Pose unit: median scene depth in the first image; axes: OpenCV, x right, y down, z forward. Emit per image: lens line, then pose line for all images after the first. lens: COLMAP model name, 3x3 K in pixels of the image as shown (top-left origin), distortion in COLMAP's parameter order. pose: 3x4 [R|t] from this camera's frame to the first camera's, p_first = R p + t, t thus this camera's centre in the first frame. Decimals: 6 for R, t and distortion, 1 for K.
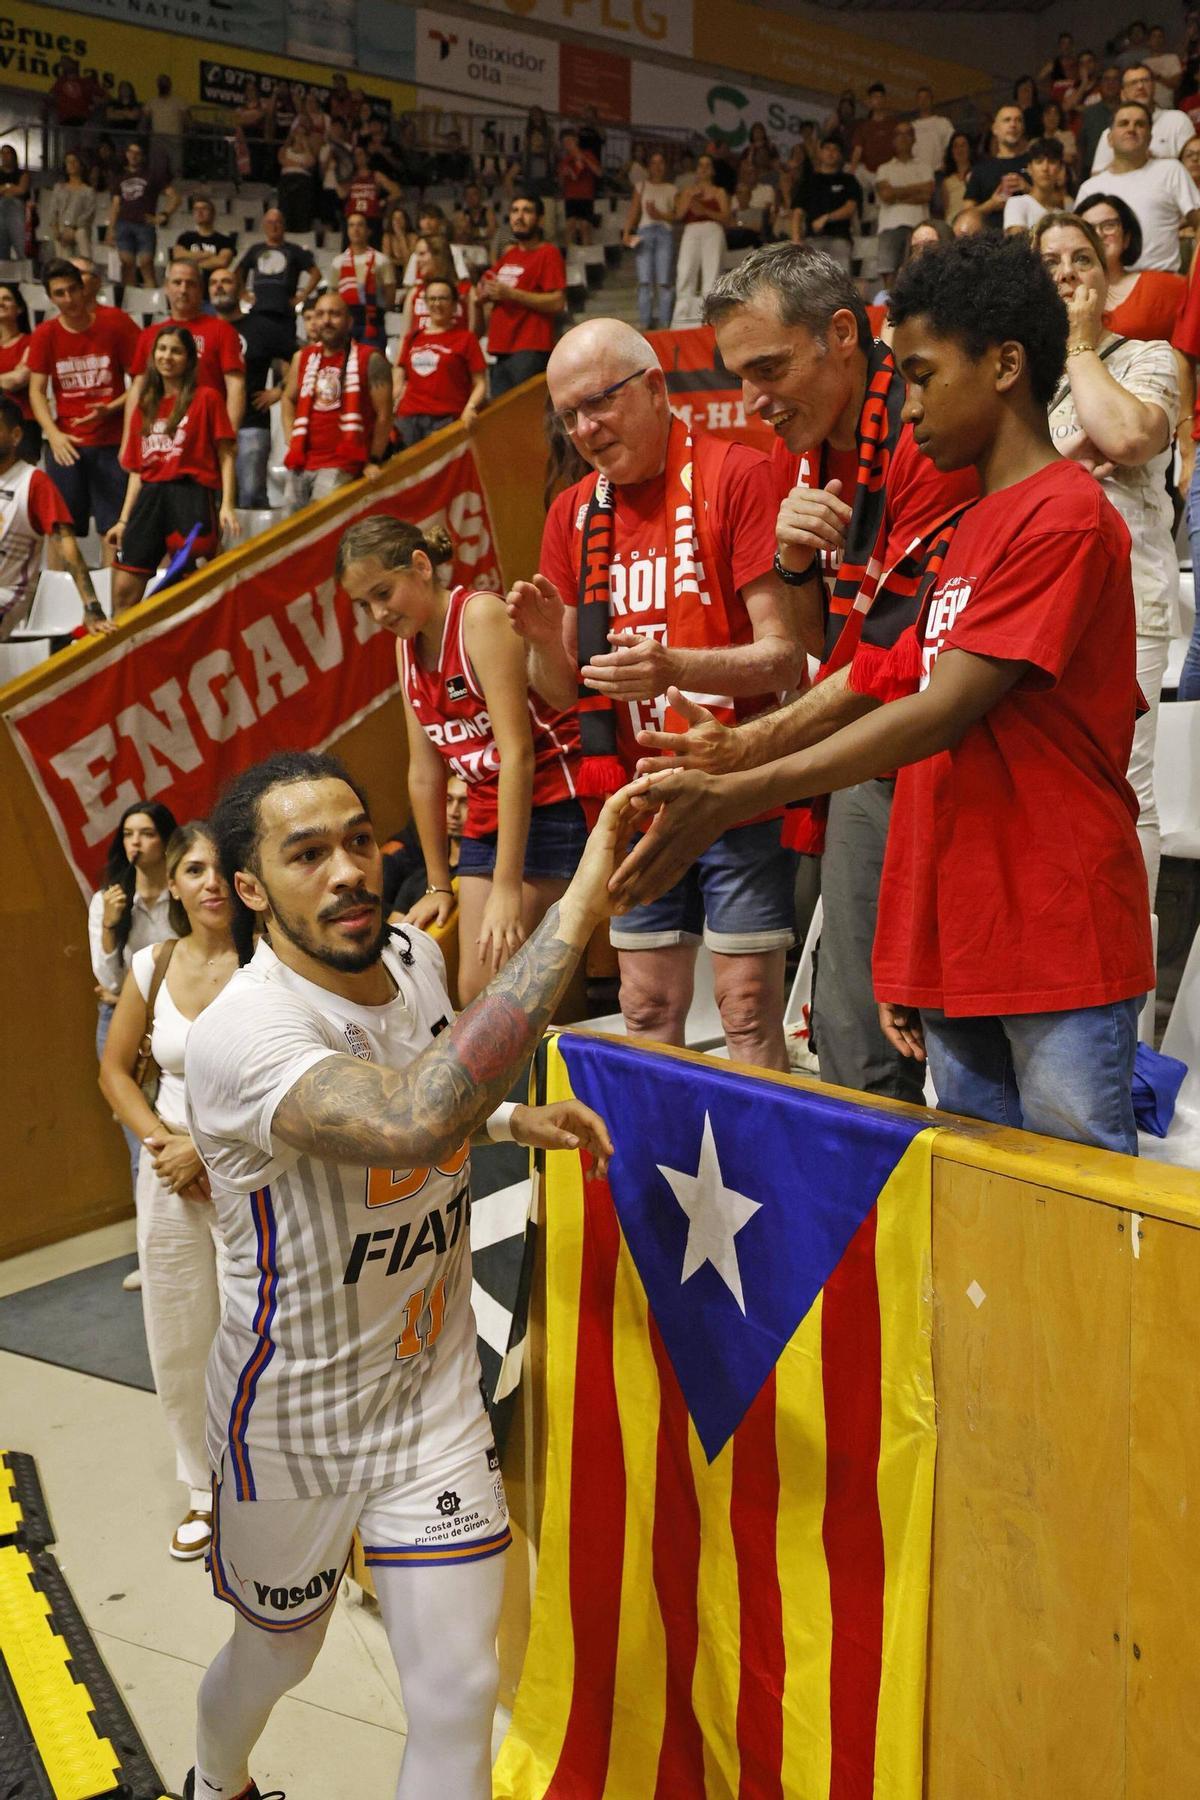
lens RADIAL K [[1315.0, 0, 600.0], [0, 1315.0, 900.0], [0, 0, 1]] dist [0.000812, 0.073031]
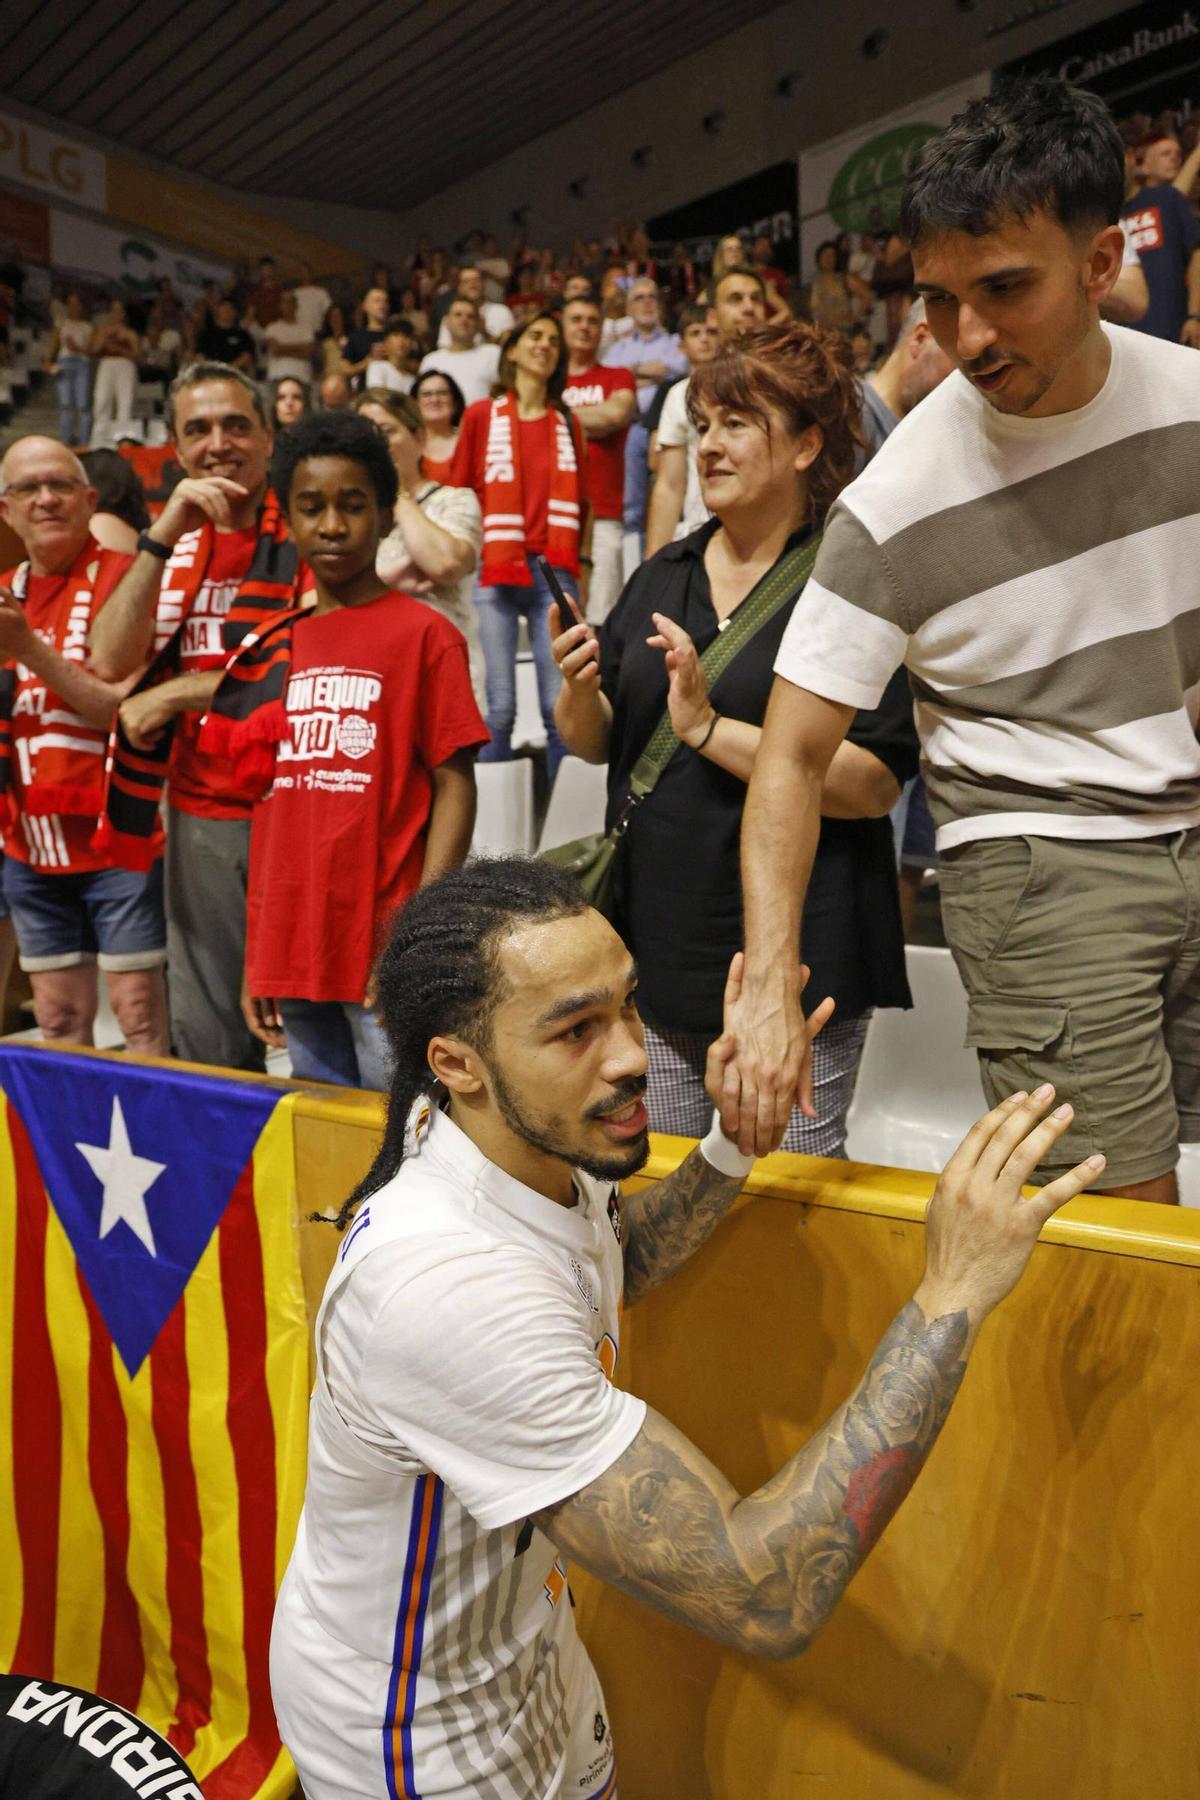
lens RADIAL K [[1315.0, 0, 600.0], [0, 1315.0, 900.0], [0, 0, 1]] dist [0.000812, 0.073031]
pose [[0.958737, -0.043607, 0.280929, 0.140741], [0.046631, 0.998904, -0.004087, 0.000117], [-0.280443, 0.017019, 0.959720, -0.261560]]
